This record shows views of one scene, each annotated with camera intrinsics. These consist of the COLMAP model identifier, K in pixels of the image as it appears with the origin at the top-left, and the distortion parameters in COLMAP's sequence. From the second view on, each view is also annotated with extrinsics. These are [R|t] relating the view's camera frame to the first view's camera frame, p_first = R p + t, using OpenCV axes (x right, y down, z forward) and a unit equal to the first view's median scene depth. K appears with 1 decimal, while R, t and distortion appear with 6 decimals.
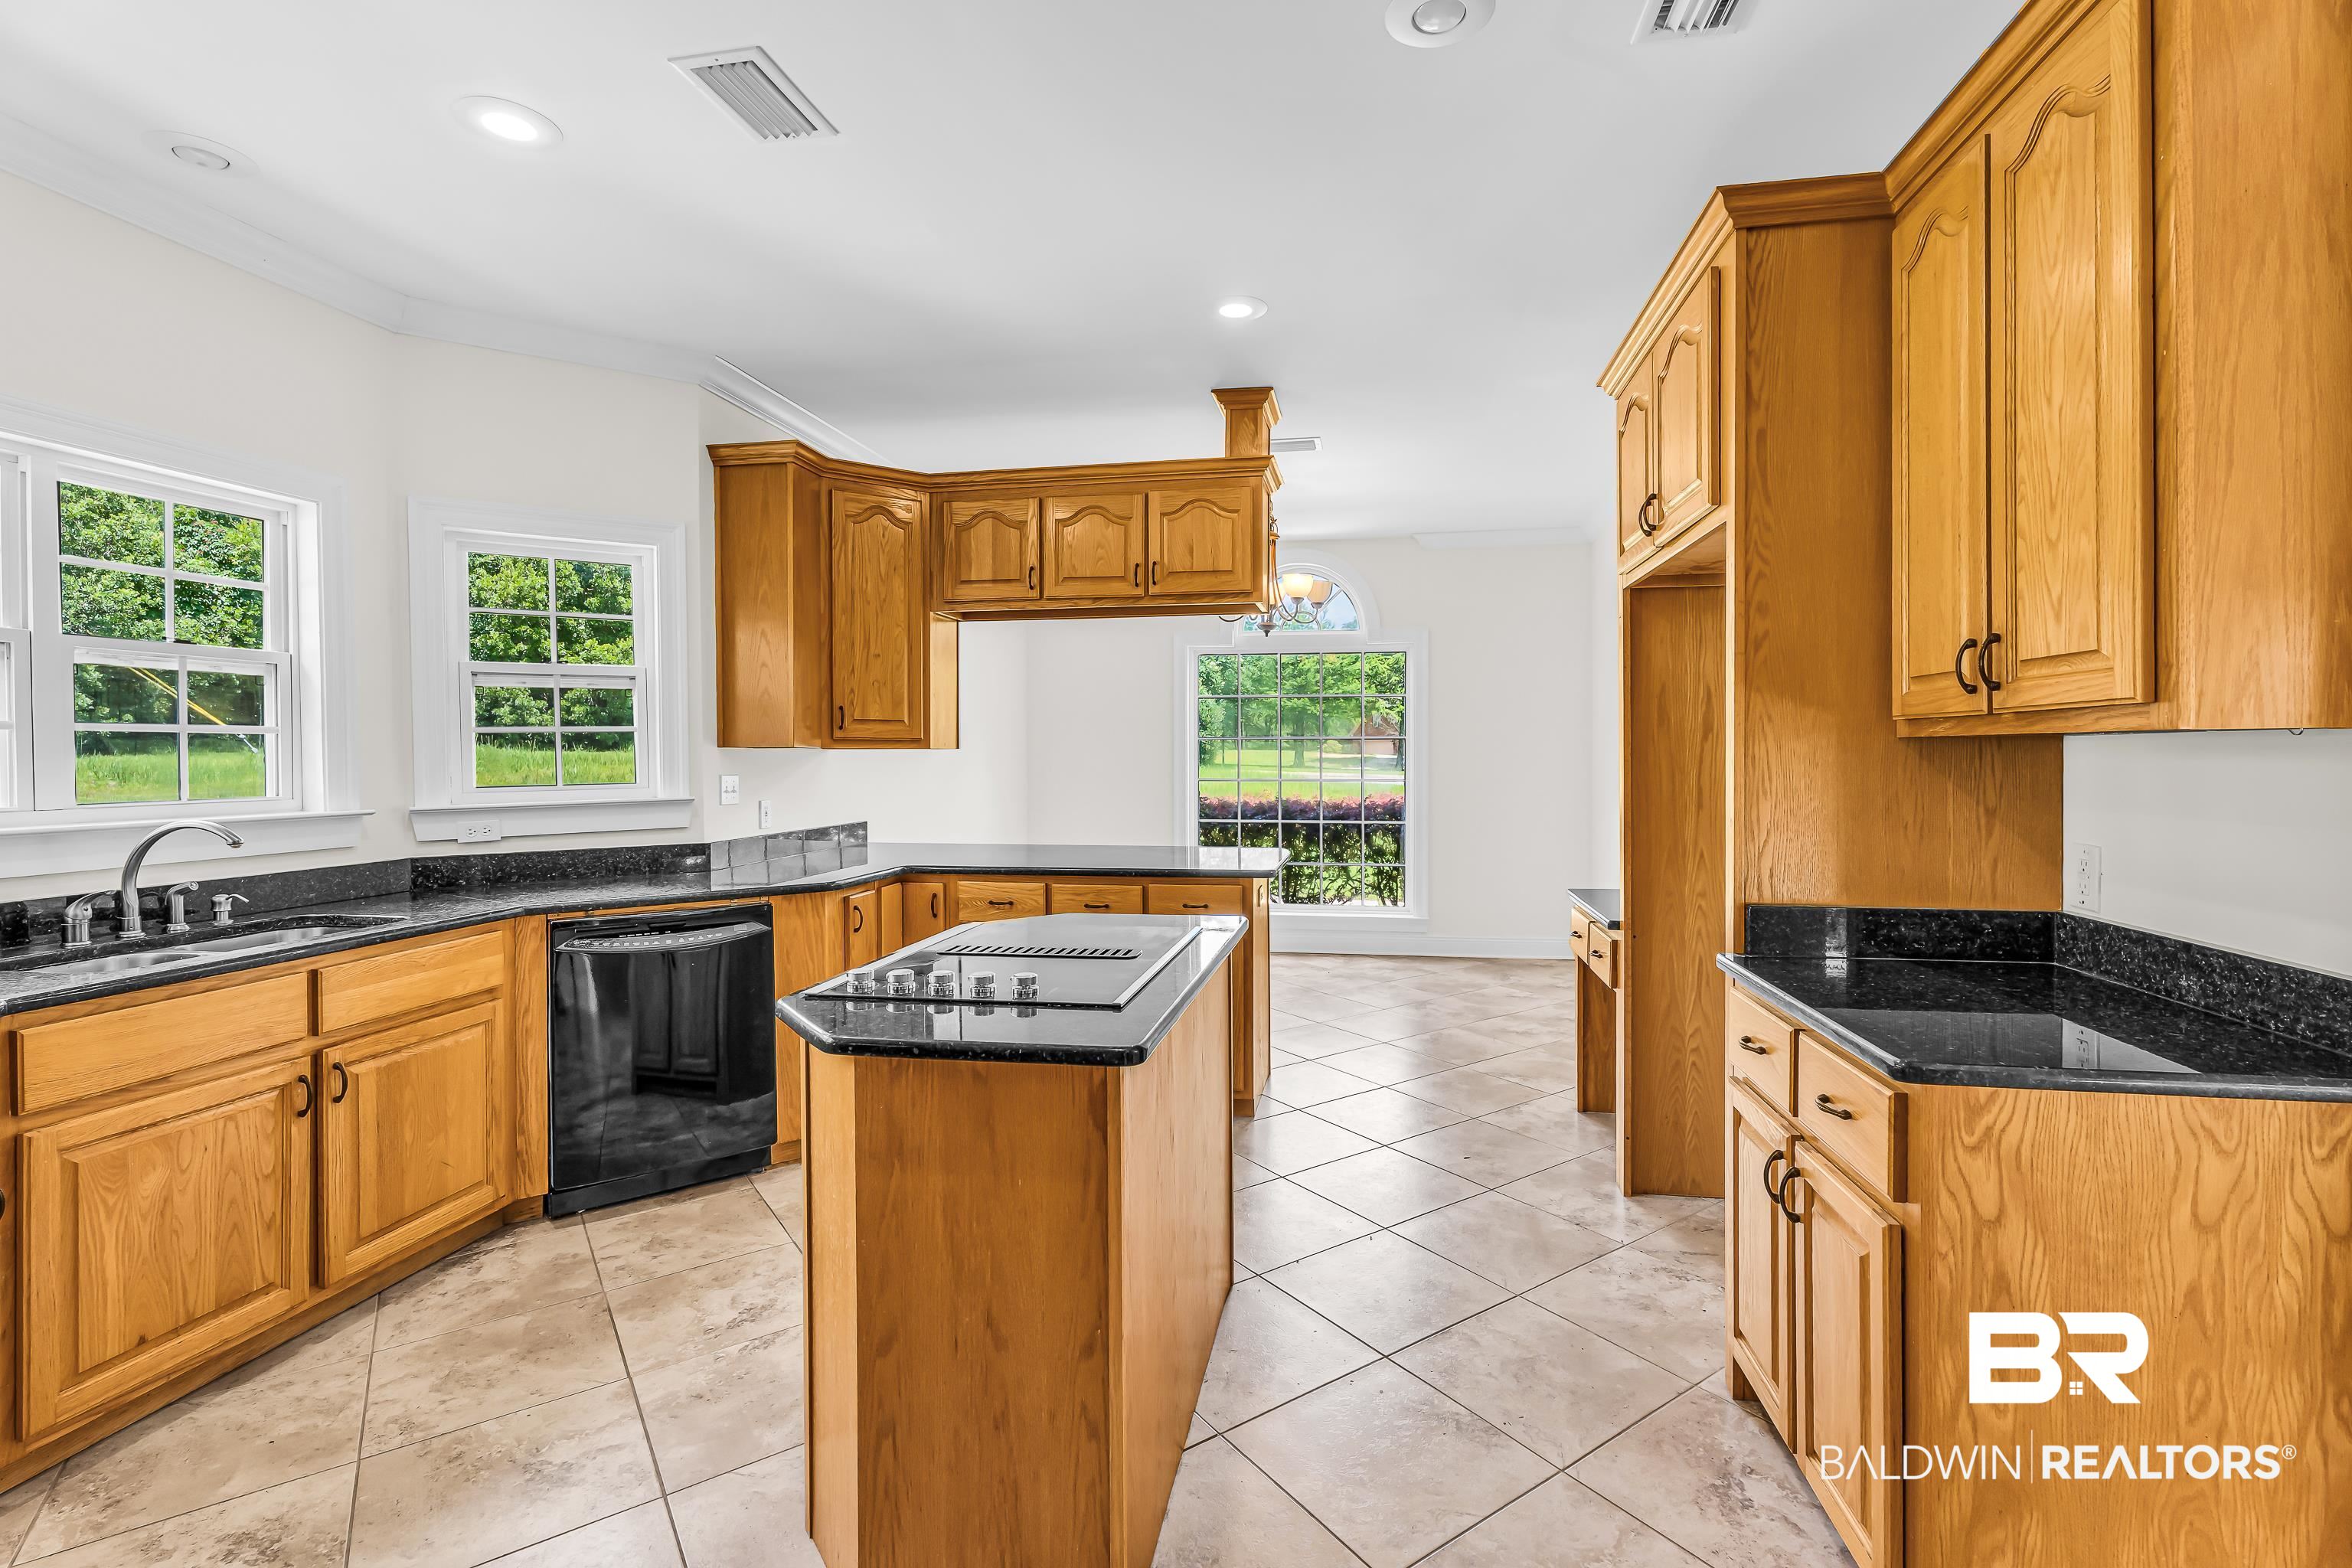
lens RADIAL K [[1061.6, 0, 1165.9], [0, 1061.6, 758.3], [0, 0, 1]] dist [0.000615, 0.000336]
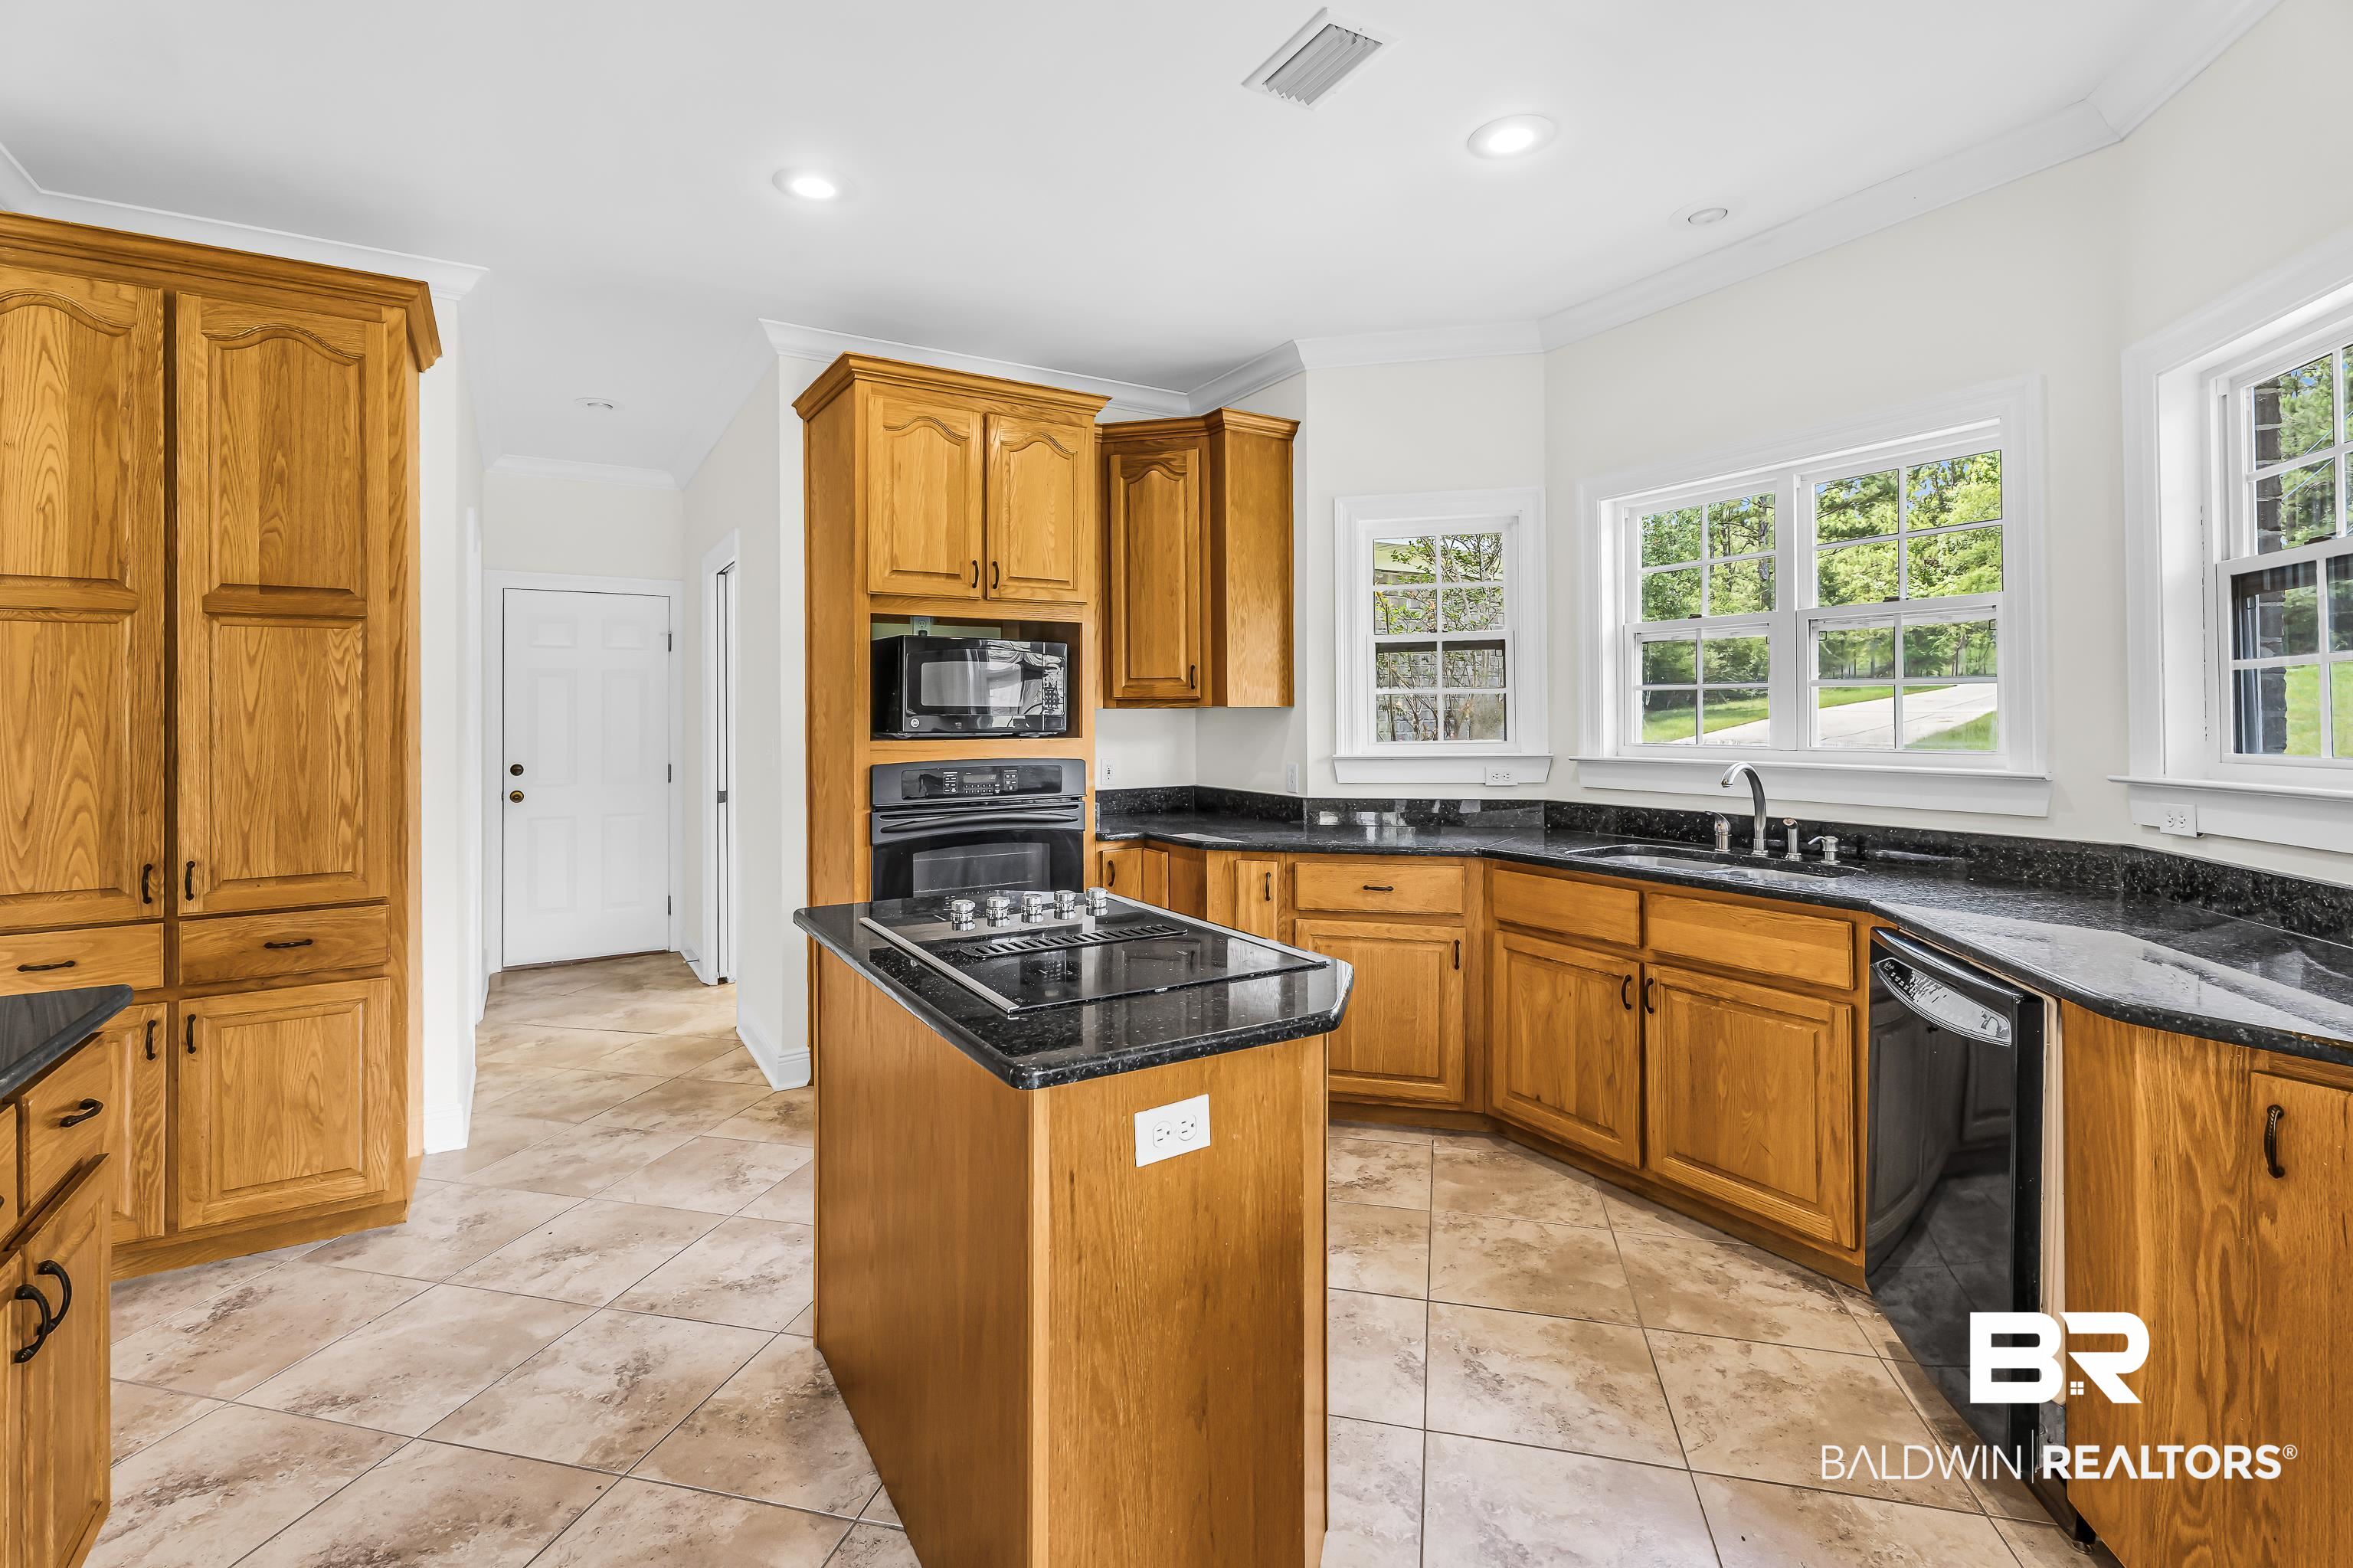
lens RADIAL K [[1053.6, 0, 1188.5], [0, 1053.6, 684.1], [0, 0, 1]] dist [0.000275, 0.000156]
pose [[-0.721756, -0.009044, -0.692088, 0.320401], [0.006413, 0.999784, -0.019753, -0.009601], [0.692118, -0.018695, -0.721543, 1.287924]]
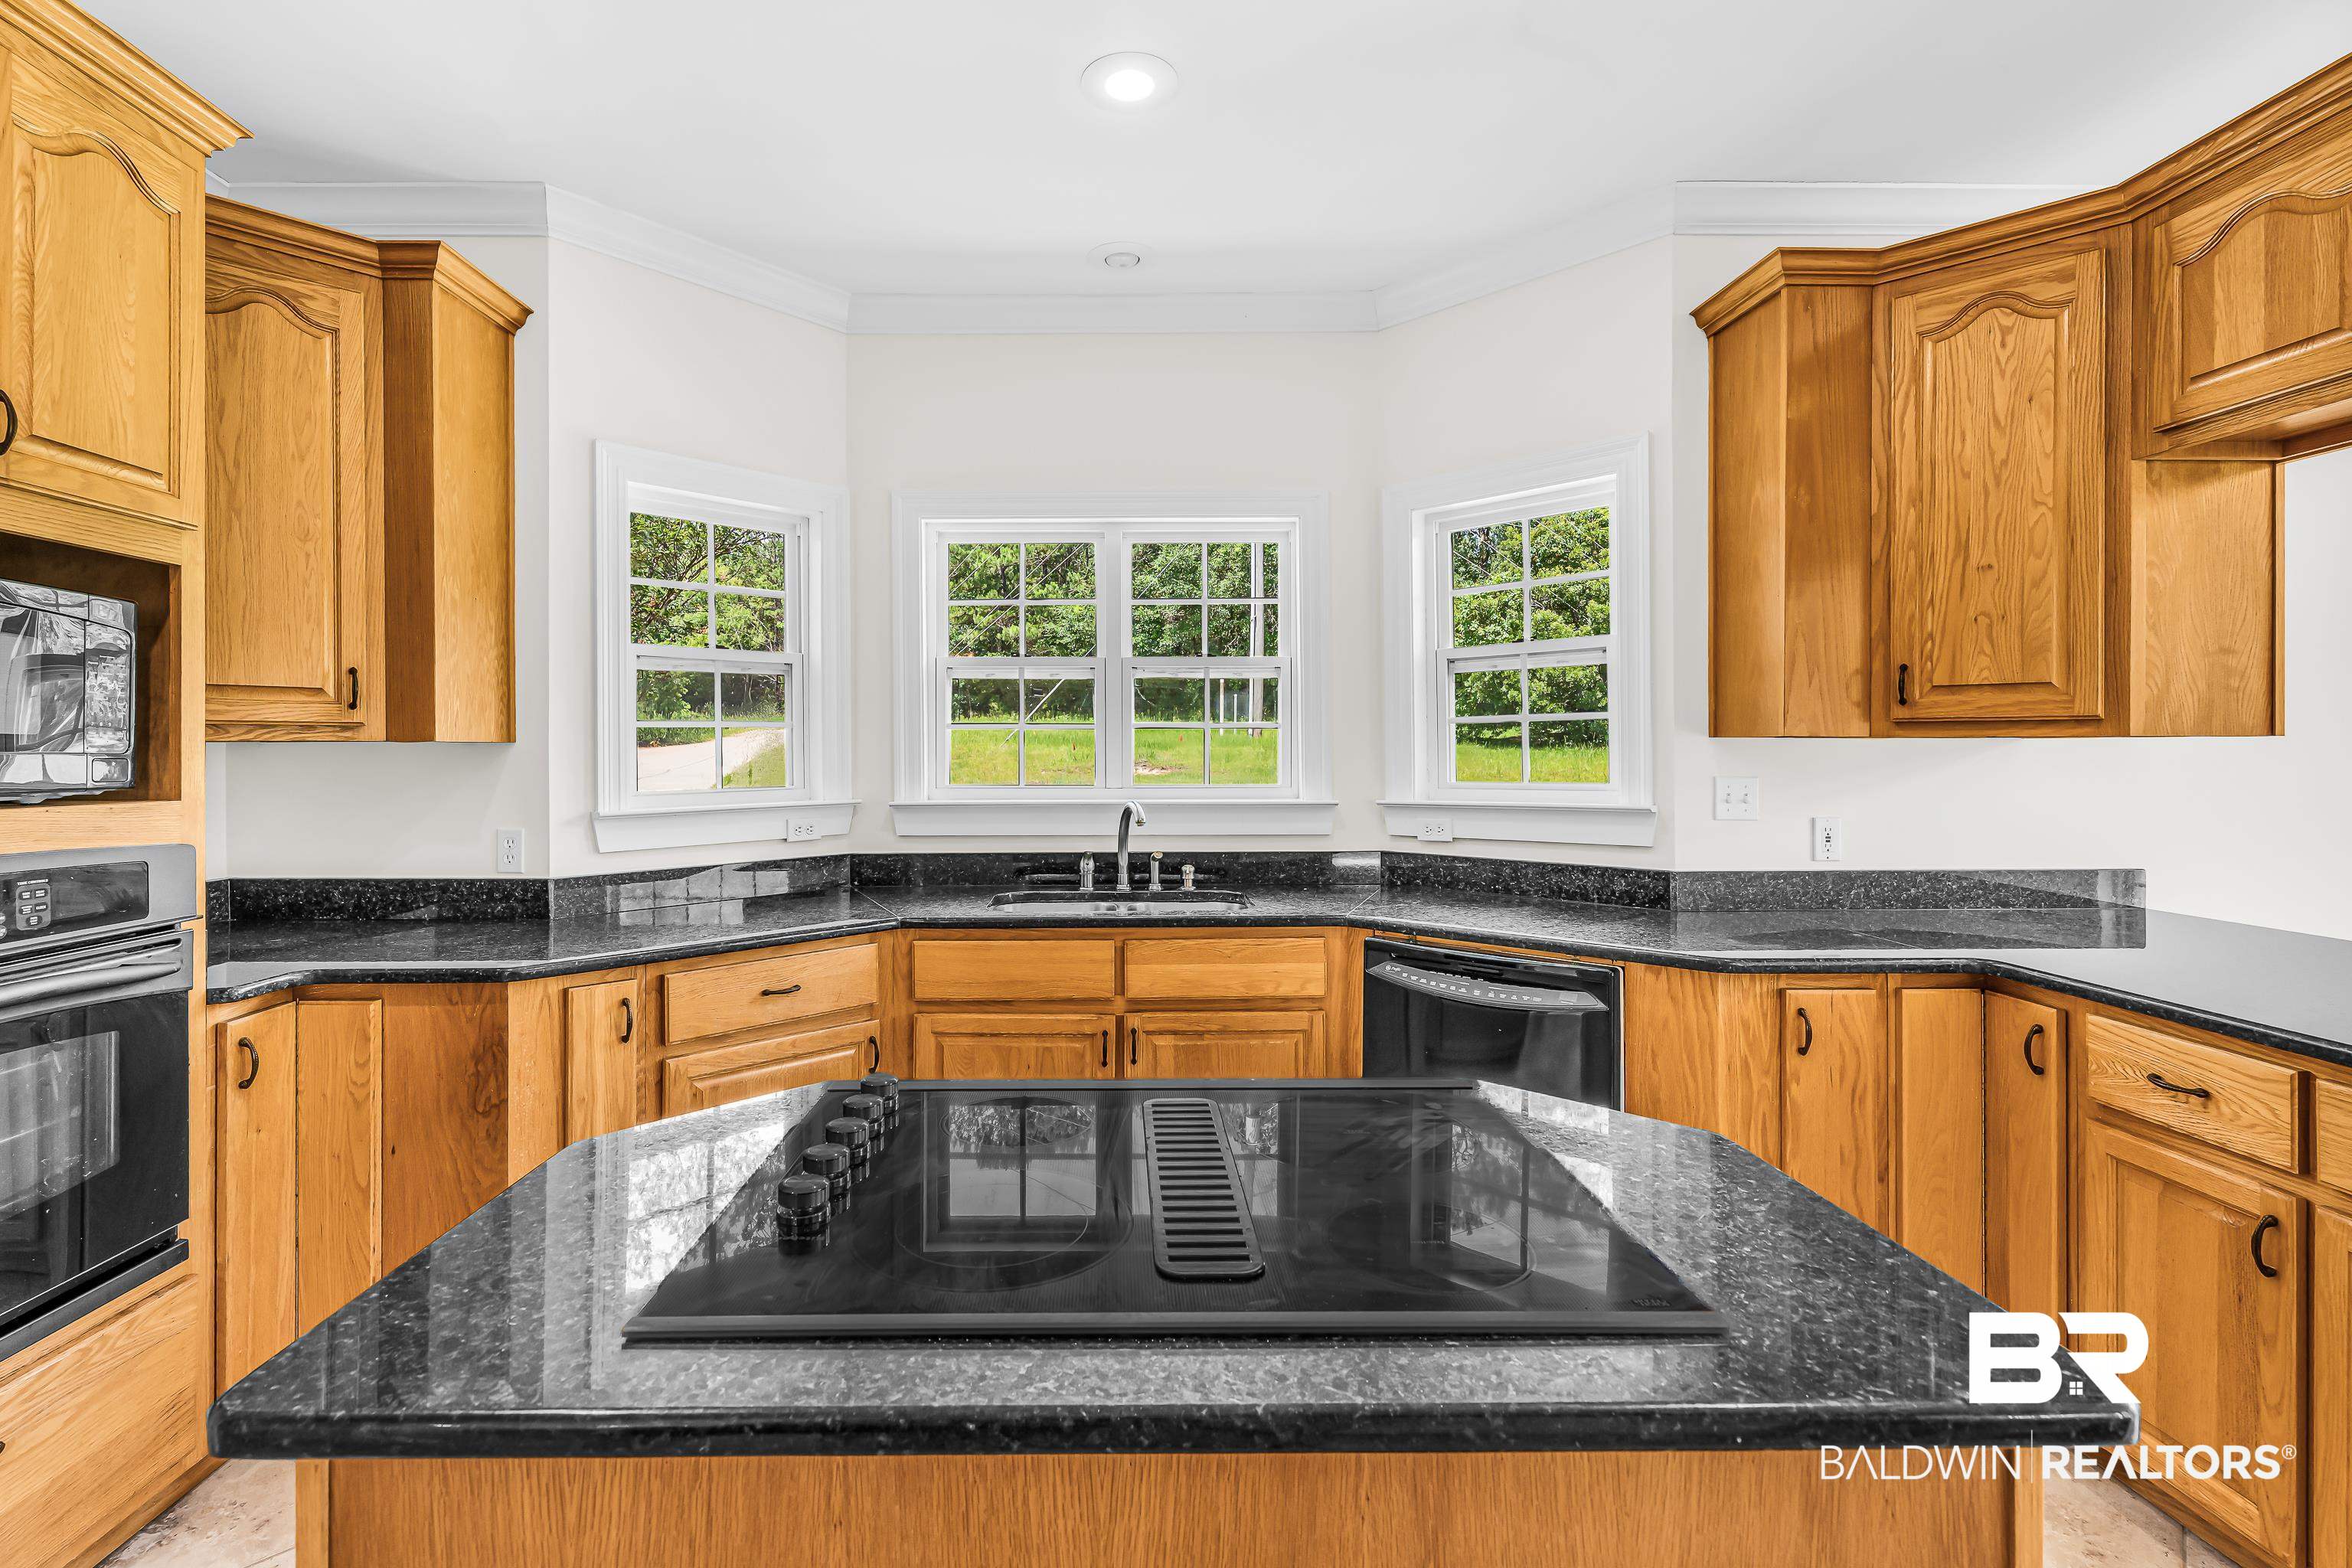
lens RADIAL K [[1060.8, 0, 1111.2], [0, 1060.8, 747.3], [0, 0, 1]] dist [-0.001536, -0.000255]
pose [[0.200463, 0.000545, -0.979701, 0.253898], [-0.003121, 0.999995, -0.000082, -0.003555], [0.979696, 0.003075, 0.200464, 0.657057]]
